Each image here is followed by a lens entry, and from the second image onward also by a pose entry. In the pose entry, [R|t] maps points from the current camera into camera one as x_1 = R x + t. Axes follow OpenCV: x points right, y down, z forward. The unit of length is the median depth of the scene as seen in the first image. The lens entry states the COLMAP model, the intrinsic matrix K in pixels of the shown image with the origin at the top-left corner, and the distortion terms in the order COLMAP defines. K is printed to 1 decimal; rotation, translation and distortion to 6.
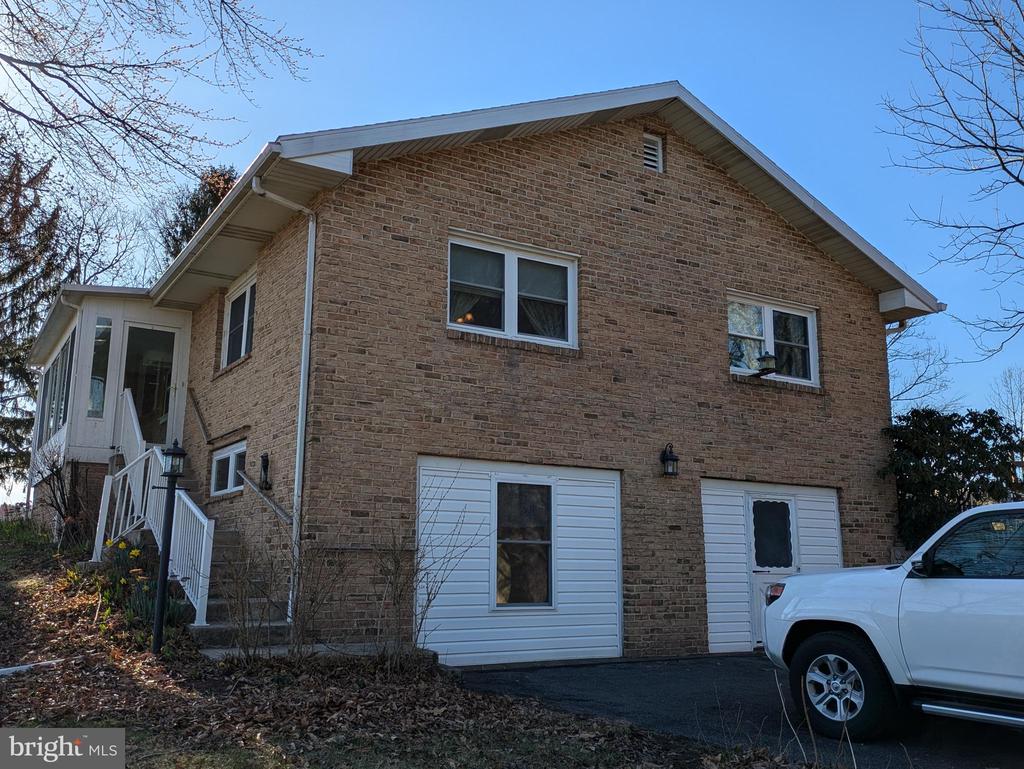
lens RADIAL K [[916.0, 0, 508.9], [0, 916.0, 382.5], [0, 0, 1]] dist [0.048036, -0.007949]
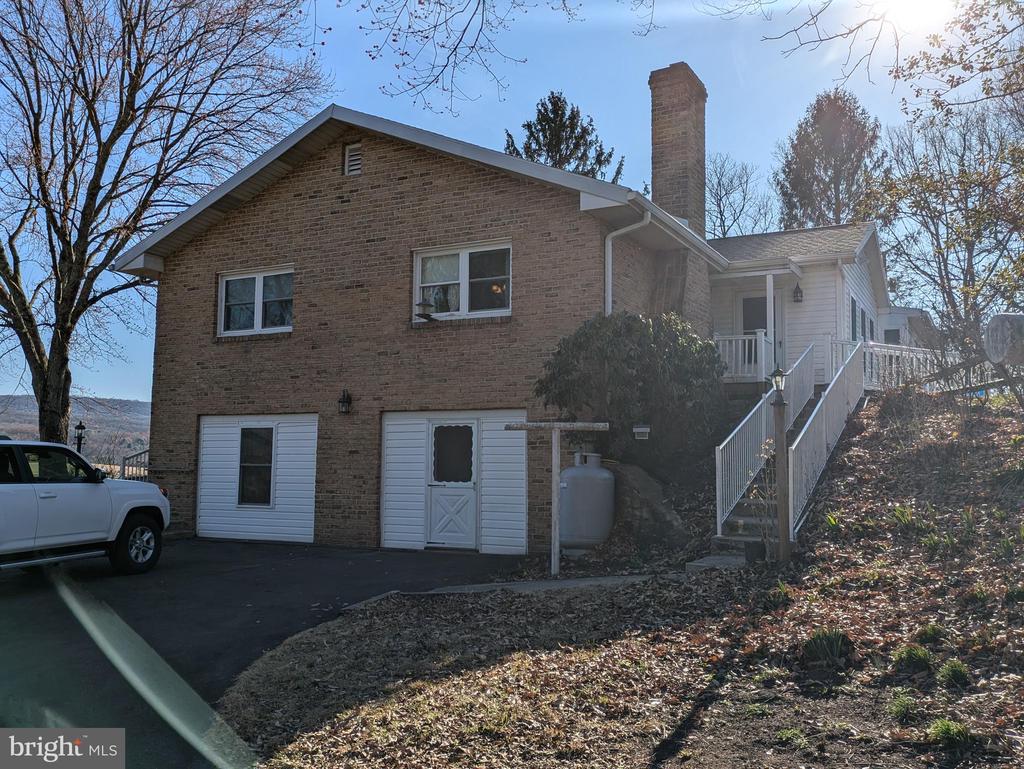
lens RADIAL K [[916.0, 0, 514.0], [0, 916.0, 383.0], [0, 0, 1]] dist [0.048036, -0.007949]
pose [[0.516604, -0.081335, -0.852352, 1.418305], [0.164737, 0.986321, 0.005727, 0.089395], [0.840227, -0.143373, 0.522937, 0.511546]]
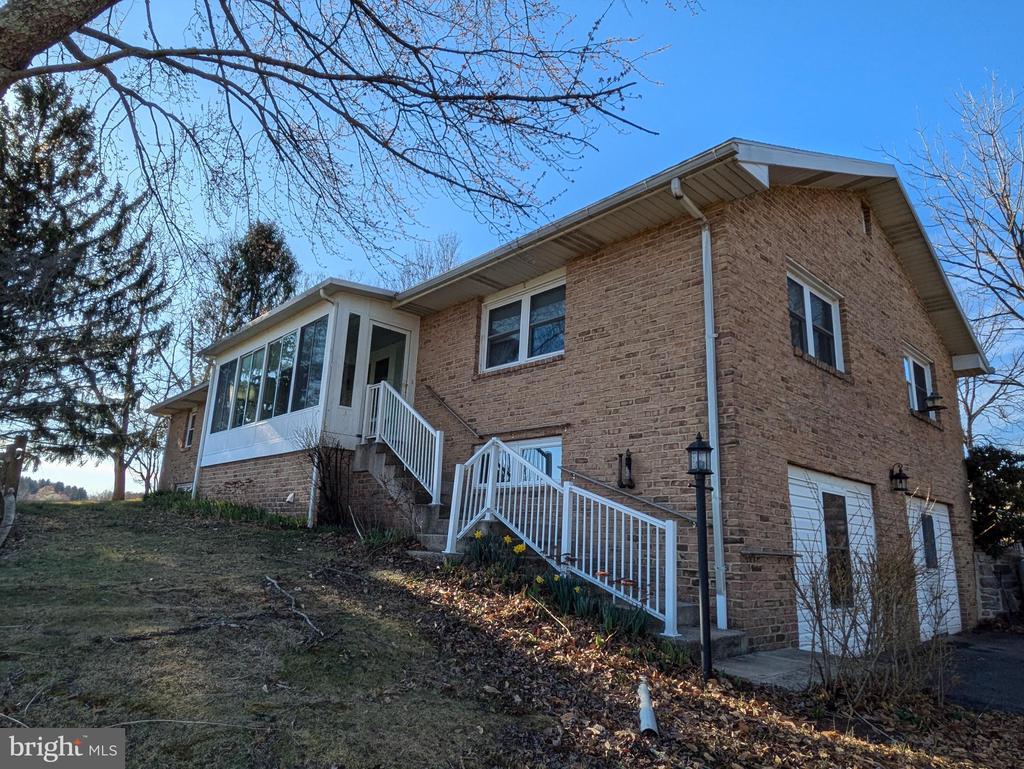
lens RADIAL K [[633.8, 0, 519.2], [0, 633.8, 387.4], [0, 0, 1]] dist [0.008118, -0.000208]
pose [[0.977861, 0.078286, 0.194061, -0.460808], [-0.071151, 0.996517, -0.043479, 0.039120], [-0.196789, 0.028709, 0.980025, 0.294206]]
